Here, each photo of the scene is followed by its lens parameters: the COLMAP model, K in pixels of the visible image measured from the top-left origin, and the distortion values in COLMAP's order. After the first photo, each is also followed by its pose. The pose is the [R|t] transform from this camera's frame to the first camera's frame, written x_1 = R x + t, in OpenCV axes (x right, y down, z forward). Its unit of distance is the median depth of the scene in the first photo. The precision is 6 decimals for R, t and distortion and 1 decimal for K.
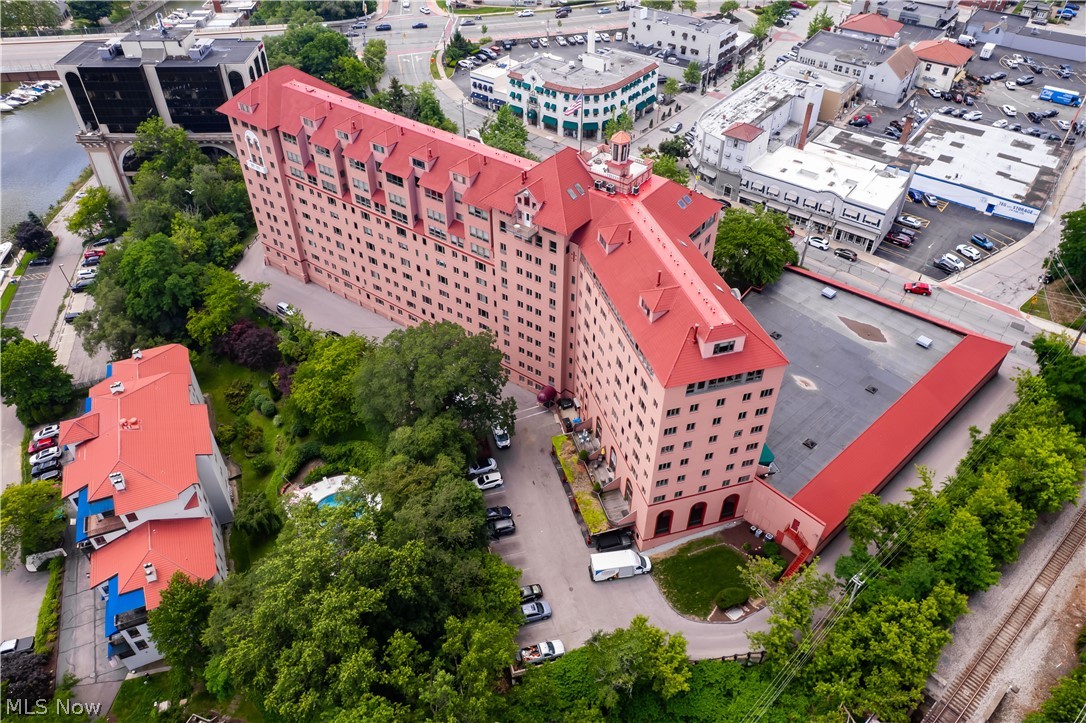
lens RADIAL K [[803.2, 0, 527.4], [0, 803.2, 360.8], [0, 0, 1]] dist [-0.009846, 0.003907]
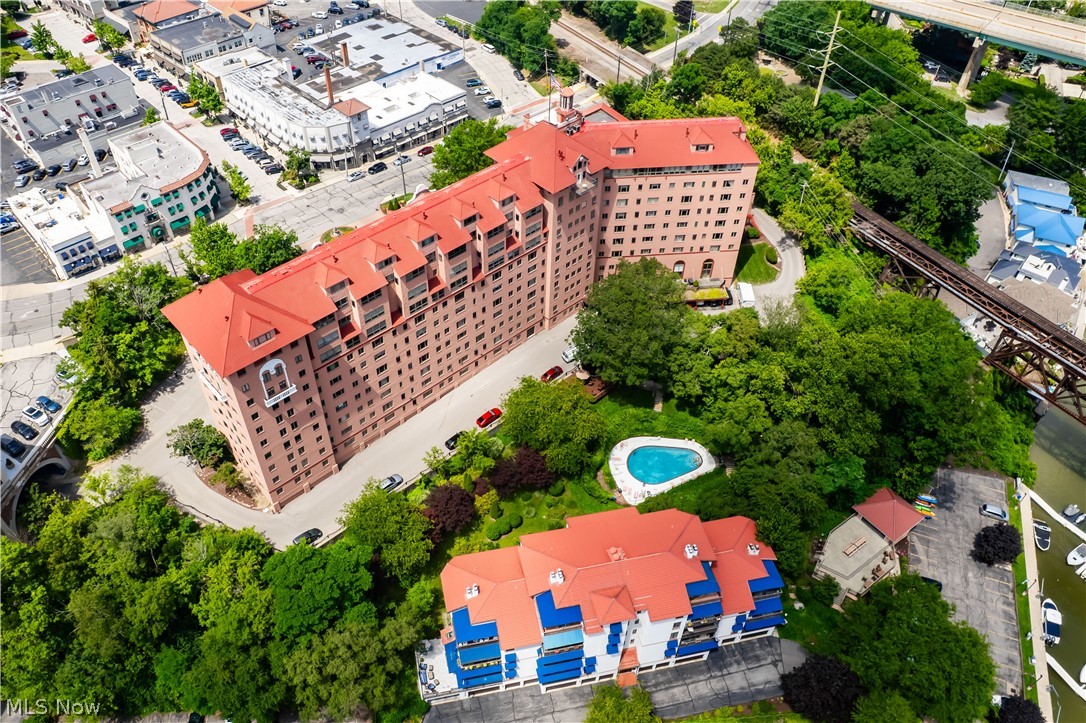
lens RADIAL K [[803.2, 0, 527.4], [0, 803.2, 360.8], [0, 0, 1]] dist [-0.009846, 0.003907]
pose [[0.199736, -0.700350, 0.685284, -0.661769], [0.644368, 0.620759, 0.446596, -0.374900], [-0.738170, 0.352374, 0.575272, 0.256212]]
